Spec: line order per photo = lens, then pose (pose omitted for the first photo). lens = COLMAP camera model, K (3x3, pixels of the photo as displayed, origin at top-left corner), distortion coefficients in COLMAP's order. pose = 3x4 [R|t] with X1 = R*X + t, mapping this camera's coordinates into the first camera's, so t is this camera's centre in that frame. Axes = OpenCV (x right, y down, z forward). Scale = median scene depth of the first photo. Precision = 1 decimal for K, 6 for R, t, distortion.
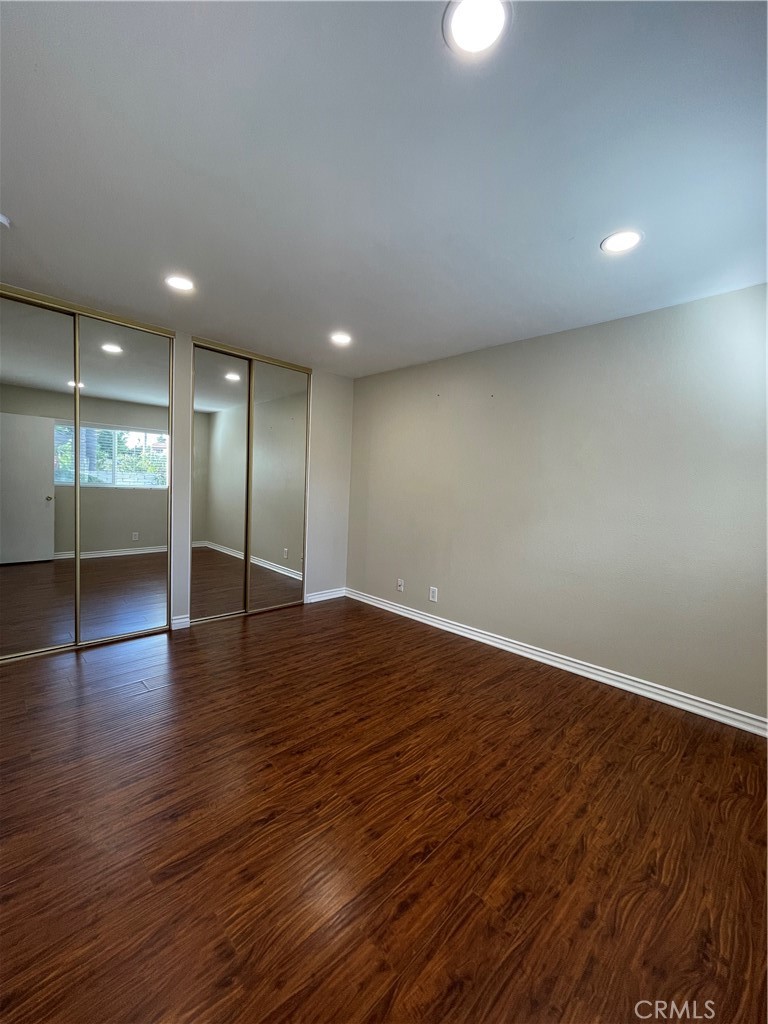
lens RADIAL K [[411.9, 0, 384.7], [0, 411.9, 509.2], [0, 0, 1]] dist [-0.002545, -0.000341]
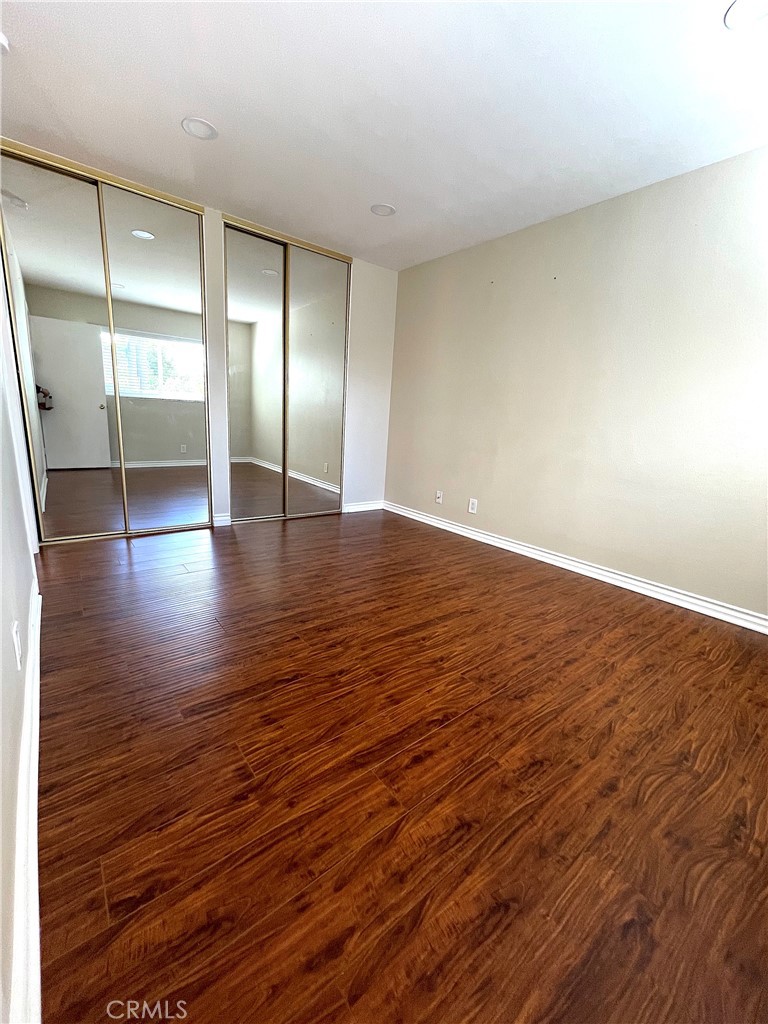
lens RADIAL K [[411.9, 0, 384.8], [0, 411.9, 511.1], [0, 0, 1]] dist [-0.002545, -0.000341]
pose [[0.993528, 0.043547, -0.104905, 0.029463], [-0.026284, 0.986663, 0.160640, 0.133543], [0.110501, -0.156843, 0.981422, 0.063126]]
